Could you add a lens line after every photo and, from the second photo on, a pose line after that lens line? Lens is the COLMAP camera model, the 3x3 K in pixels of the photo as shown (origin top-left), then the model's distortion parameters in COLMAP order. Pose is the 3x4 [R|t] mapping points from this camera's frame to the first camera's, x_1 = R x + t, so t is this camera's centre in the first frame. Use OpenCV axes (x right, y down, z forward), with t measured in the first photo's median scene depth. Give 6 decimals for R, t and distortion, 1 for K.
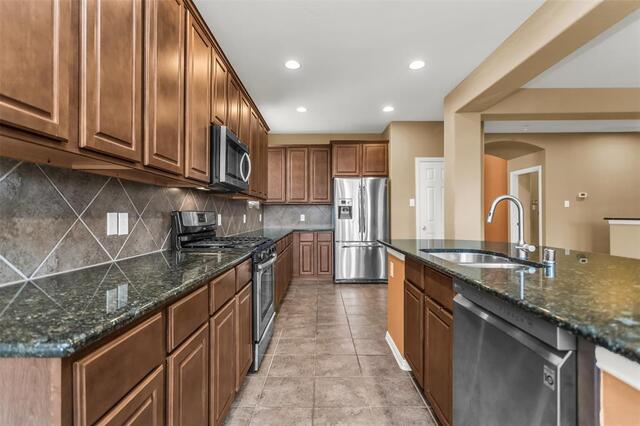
lens RADIAL K [[306.2, 0, 320.0], [0, 306.2, 213.0], [0, 0, 1]] dist [-0.000703, 0.000255]
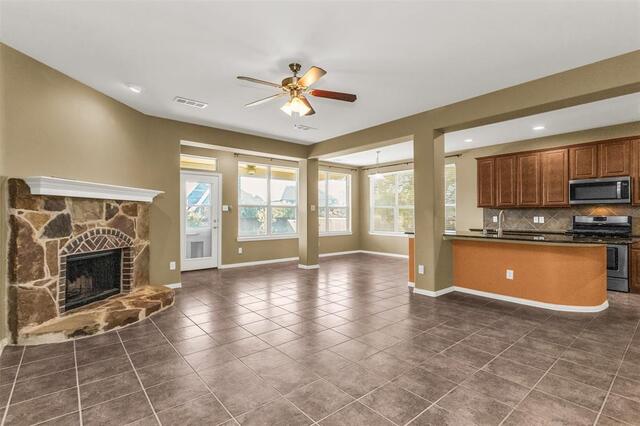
lens RADIAL K [[301.9, 0, 320.0], [0, 301.9, 213.0], [0, 0, 1]] dist [0.001110, 0.000300]
pose [[-0.764026, -0.002538, -0.645180, 1.151372], [0.005067, 0.999938, -0.009934, -0.006648], [0.645165, -0.010859, -0.763966, 0.657951]]
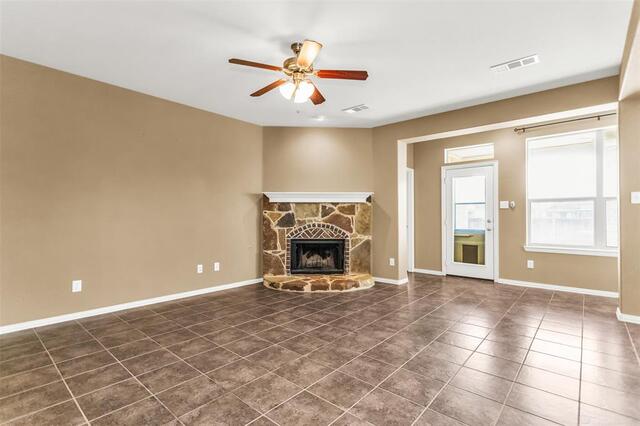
lens RADIAL K [[306.2, 0, 320.0], [0, 306.2, 213.0], [0, 0, 1]] dist [-0.000703, 0.000255]
pose [[-0.757373, 0.007819, 0.652935, 0.428847], [-0.002662, 0.999883, -0.015062, 0.001206], [-0.652977, -0.013146, -0.757264, 0.558249]]
